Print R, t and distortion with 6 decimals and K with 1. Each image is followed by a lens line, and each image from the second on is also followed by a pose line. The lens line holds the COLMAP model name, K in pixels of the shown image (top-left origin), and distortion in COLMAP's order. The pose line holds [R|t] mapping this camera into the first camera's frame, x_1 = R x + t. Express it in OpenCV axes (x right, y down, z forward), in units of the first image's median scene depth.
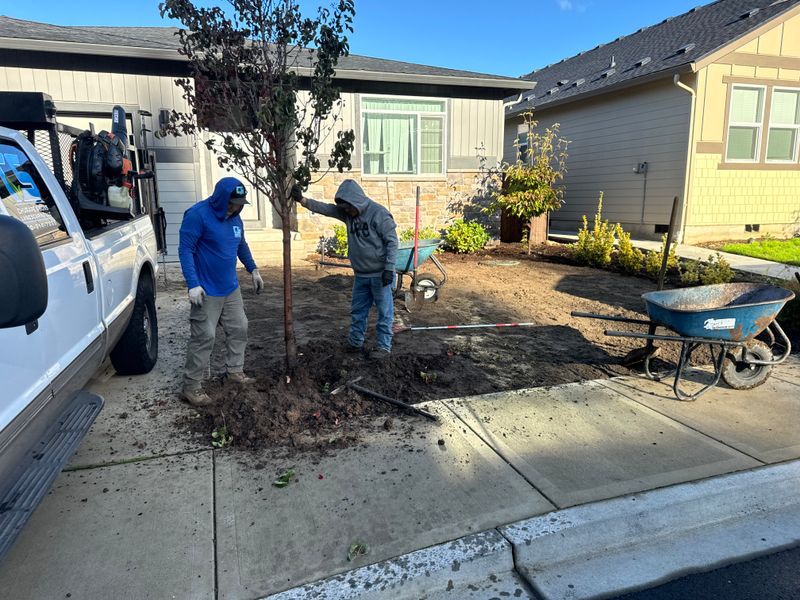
lens RADIAL K [[538.7, 0, 402.4], [0, 538.7, 303.8], [0, 0, 1]] dist [-0.035426, 0.003099]
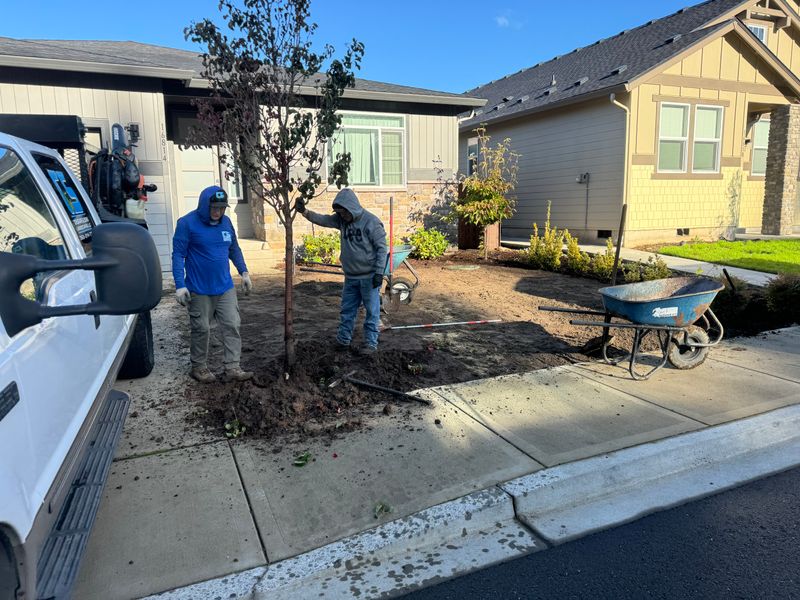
lens RADIAL K [[538.7, 0, 399.6], [0, 538.7, 295.7], [0, 0, 1]] dist [-0.035426, 0.003099]
pose [[0.995277, -0.024315, 0.093980, -0.088560], [0.027377, 0.999131, -0.031434, 0.020746], [-0.093134, 0.033859, 0.995078, -0.108576]]
